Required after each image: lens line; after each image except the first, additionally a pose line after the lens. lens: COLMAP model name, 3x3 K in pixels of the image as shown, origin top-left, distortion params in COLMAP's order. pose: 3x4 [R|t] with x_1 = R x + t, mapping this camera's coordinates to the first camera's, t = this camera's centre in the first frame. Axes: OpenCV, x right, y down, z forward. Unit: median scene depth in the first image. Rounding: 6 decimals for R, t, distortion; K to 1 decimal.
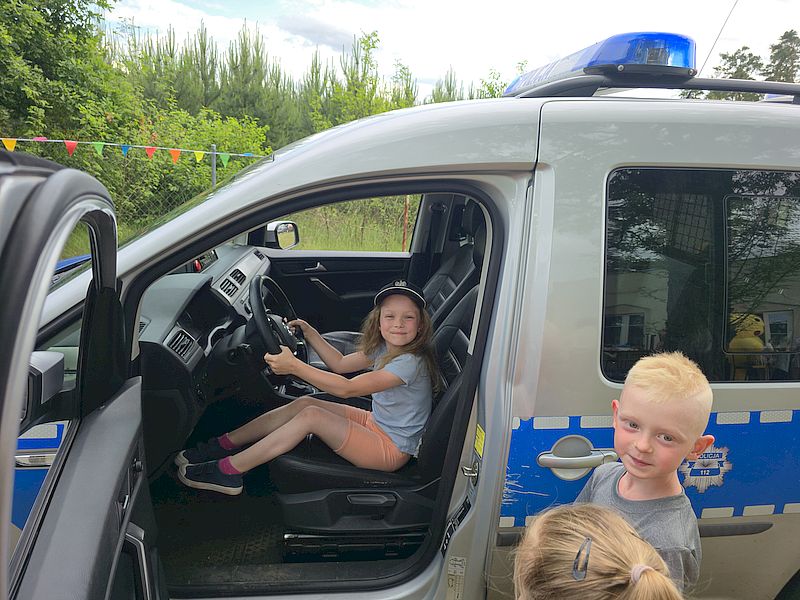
lens RADIAL K [[526.1, 0, 400.0], [0, 526.1, 300.0], [0, 0, 1]] dist [0.001327, 0.001067]
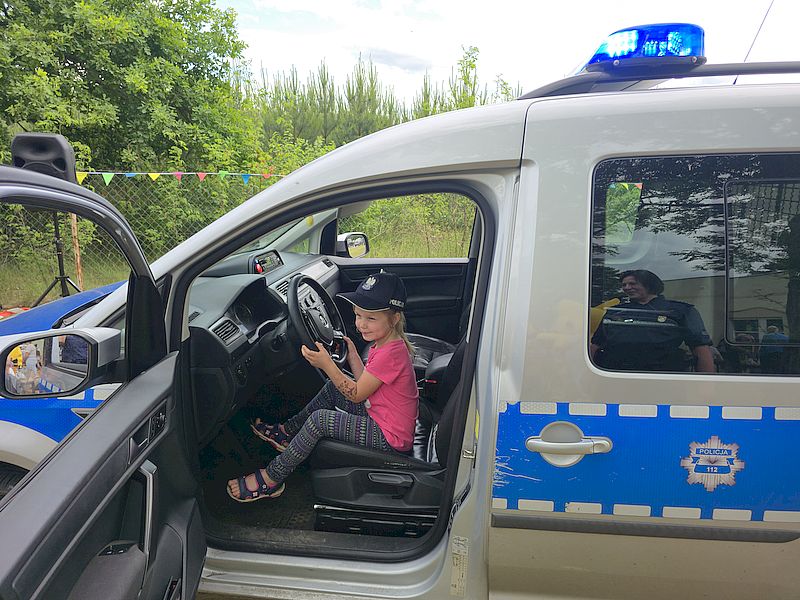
lens RADIAL K [[520.8, 0, 400.0], [0, 520.8, 300.0], [0, 0, 1]] dist [0.001166, 0.001141]
pose [[0.974649, -0.002766, -0.223723, 0.227453], [-0.004614, 0.999462, -0.032459, 0.050388], [0.223693, 0.032668, 0.974112, -0.057259]]
